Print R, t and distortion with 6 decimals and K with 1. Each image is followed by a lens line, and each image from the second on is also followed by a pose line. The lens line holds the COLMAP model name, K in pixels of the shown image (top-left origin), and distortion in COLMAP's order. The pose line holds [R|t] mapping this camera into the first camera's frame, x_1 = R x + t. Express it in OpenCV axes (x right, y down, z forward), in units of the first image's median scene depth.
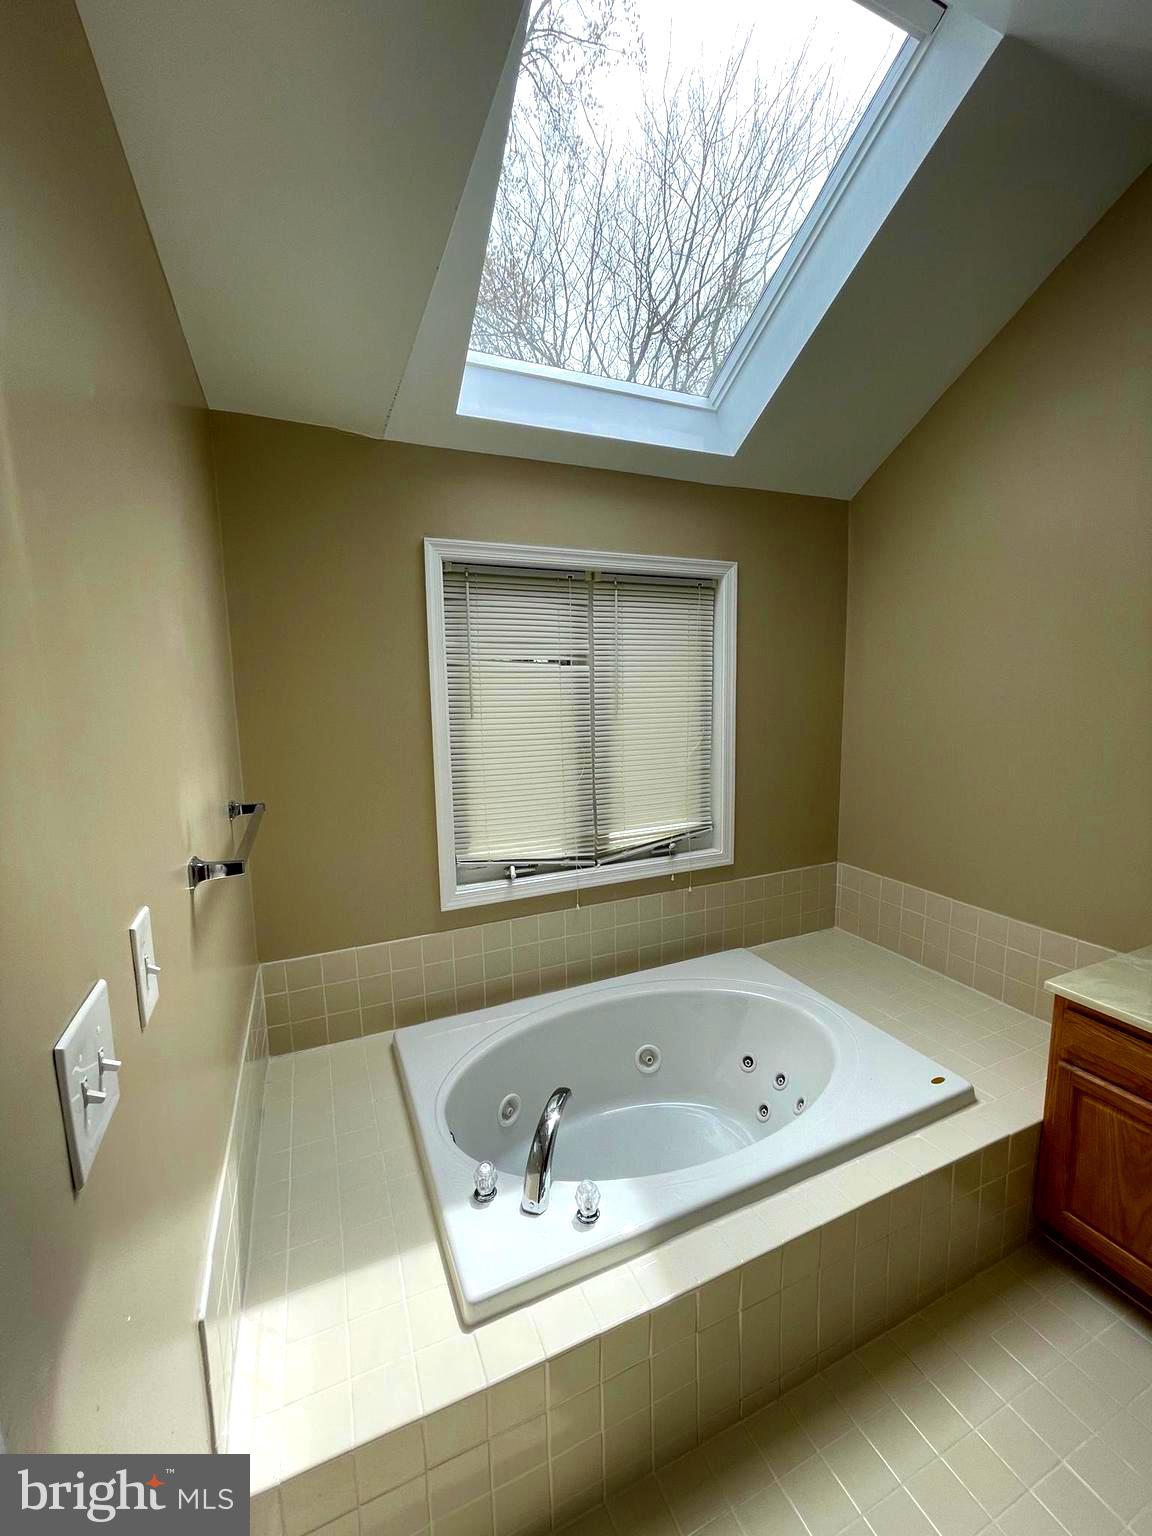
lens RADIAL K [[620.9, 0, 576.1], [0, 620.9, 770.4], [0, 0, 1]] dist [-0.001752, -0.001156]
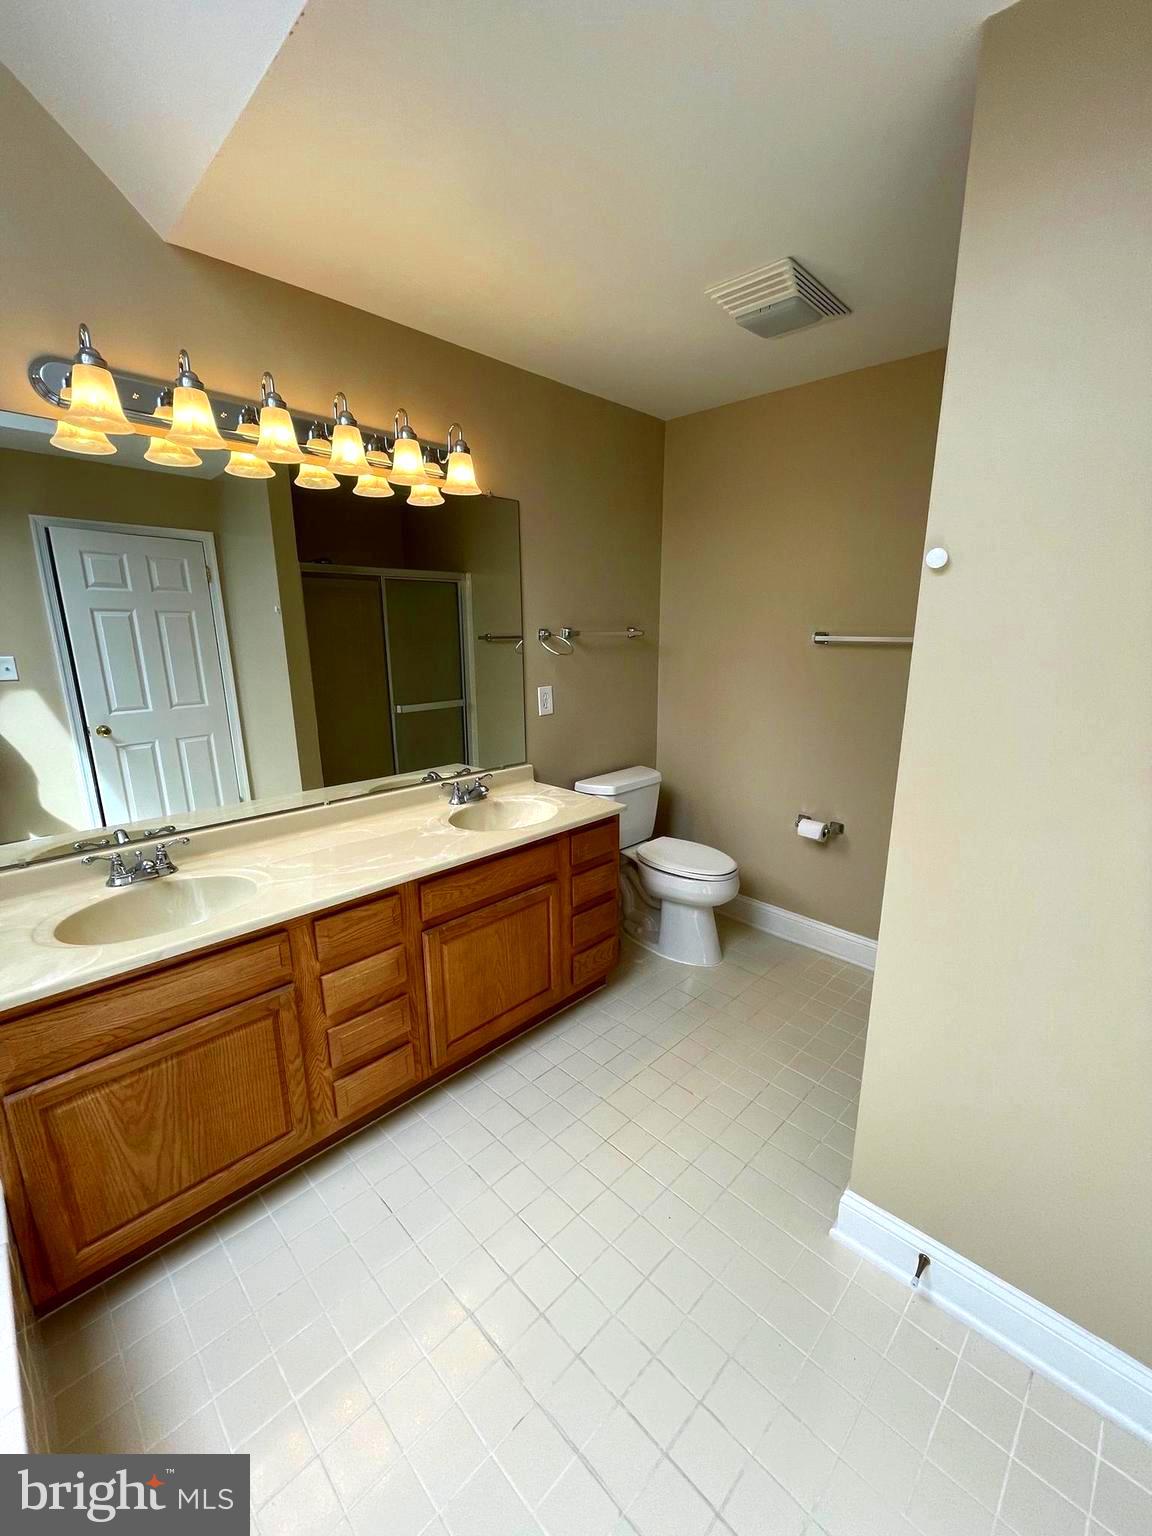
lens RADIAL K [[620.9, 0, 577.6], [0, 620.9, 771.5], [0, 0, 1]] dist [-0.001752, -0.001156]
pose [[-0.360610, -0.199348, 0.911164, -0.023044], [0.128819, 0.956886, 0.260334, 0.012803], [-0.923778, 0.211255, -0.319383, 0.569720]]
